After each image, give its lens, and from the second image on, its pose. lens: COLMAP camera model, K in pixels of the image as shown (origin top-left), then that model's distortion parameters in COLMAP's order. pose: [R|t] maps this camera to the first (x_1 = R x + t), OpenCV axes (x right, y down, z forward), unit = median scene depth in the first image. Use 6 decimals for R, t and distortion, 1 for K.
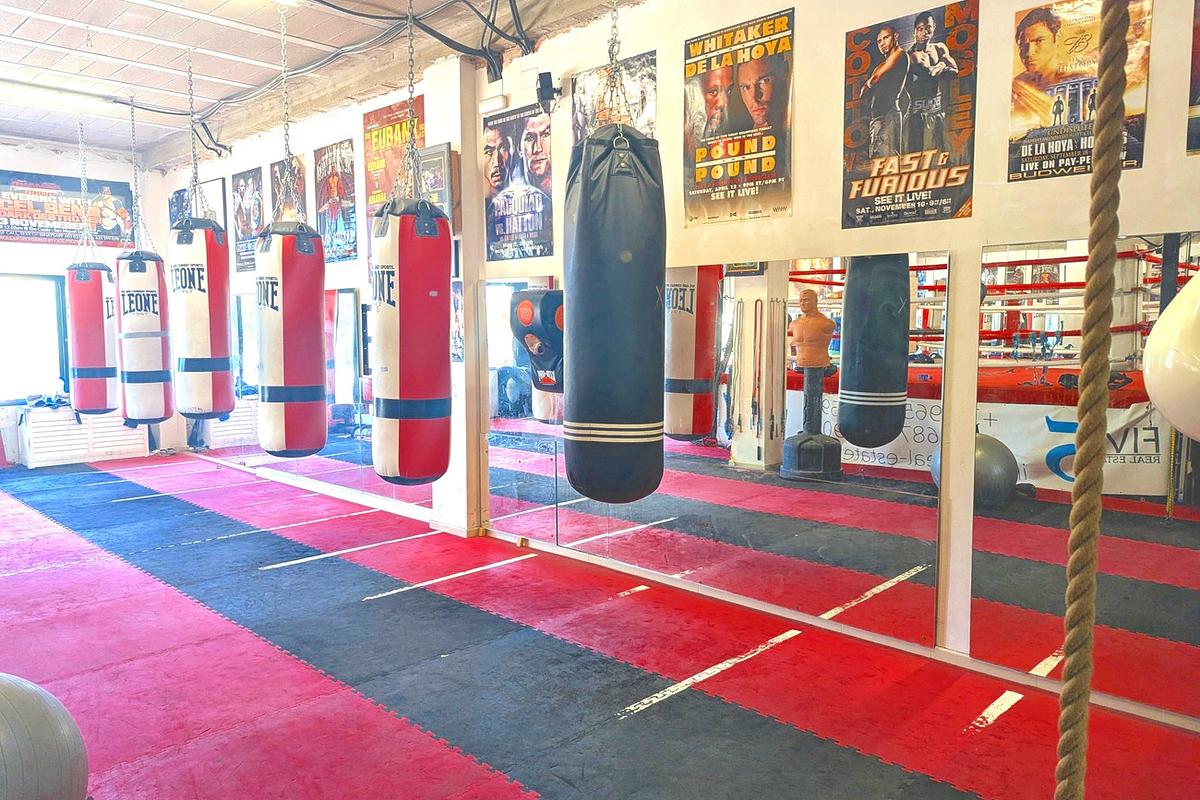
lens RADIAL K [[853.8, 0, 600.0], [0, 853.8, 400.0], [0, 0, 1]] dist [0.066544, -0.070305]
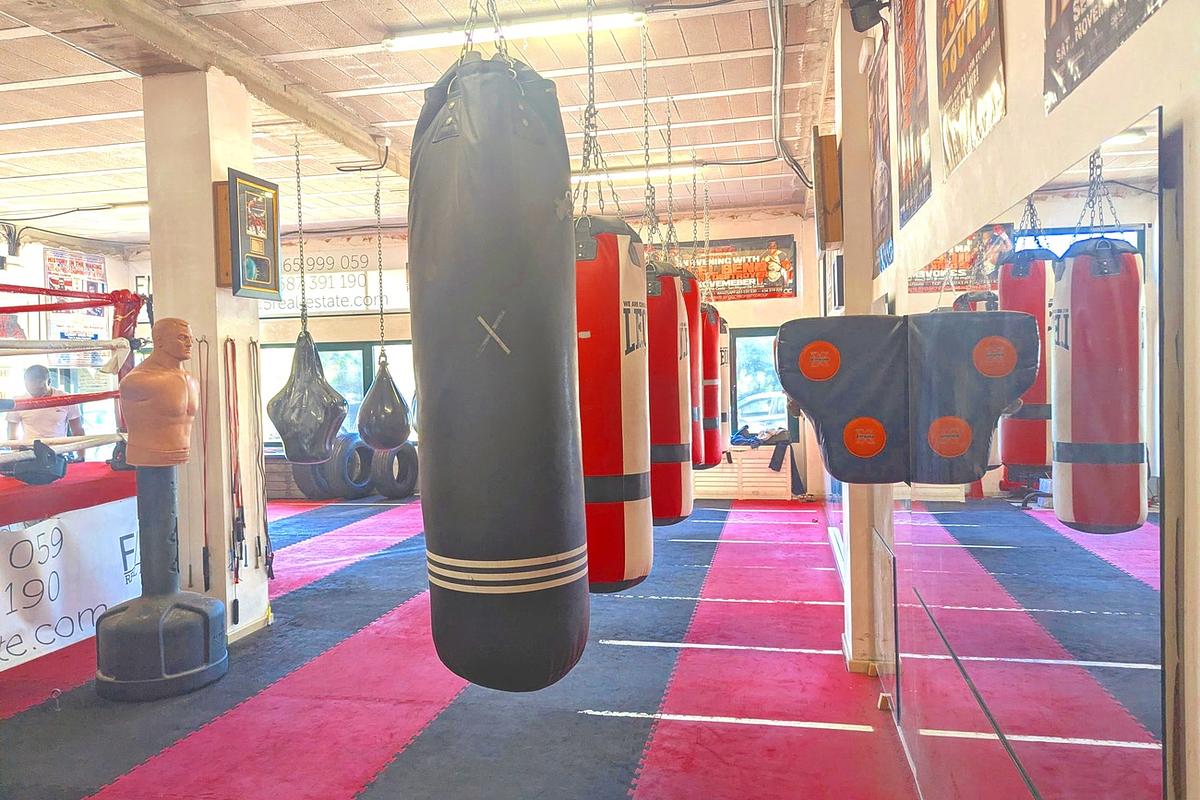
lens RADIAL K [[855.6, 0, 596.6], [0, 855.6, 388.2], [0, 0, 1]] dist [0.066698, -0.060011]
pose [[0.534594, 0.003997, -0.845100, 0.372511], [-0.049044, 0.998450, -0.026301, -0.050013], [0.843685, 0.055507, 0.533961, 0.469441]]
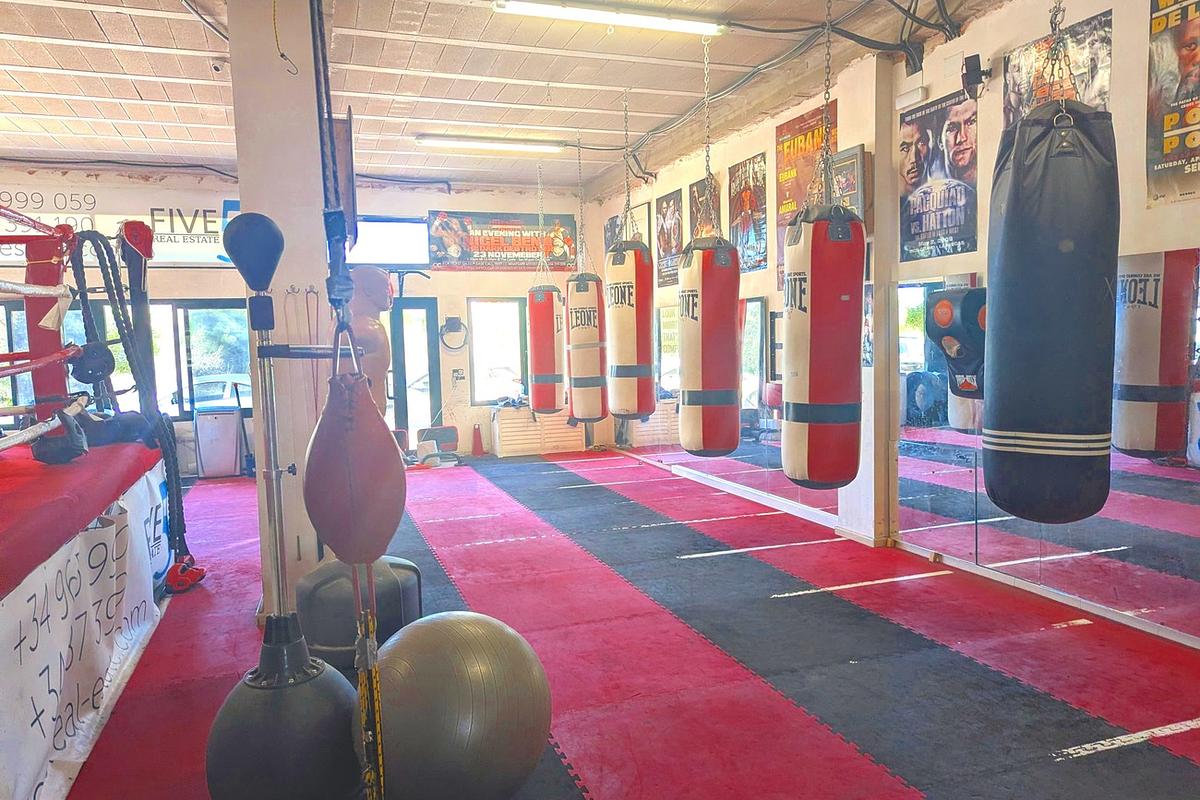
lens RADIAL K [[855.2, 0, 602.8], [0, 855.2, 404.6], [0, 0, 1]] dist [0.064569, -0.059948]
pose [[0.898141, 0.013867, -0.439489, -0.004547], [-0.014847, 0.999889, 0.001208, 0.002139], [0.439457, 0.005440, 0.898247, -0.017849]]
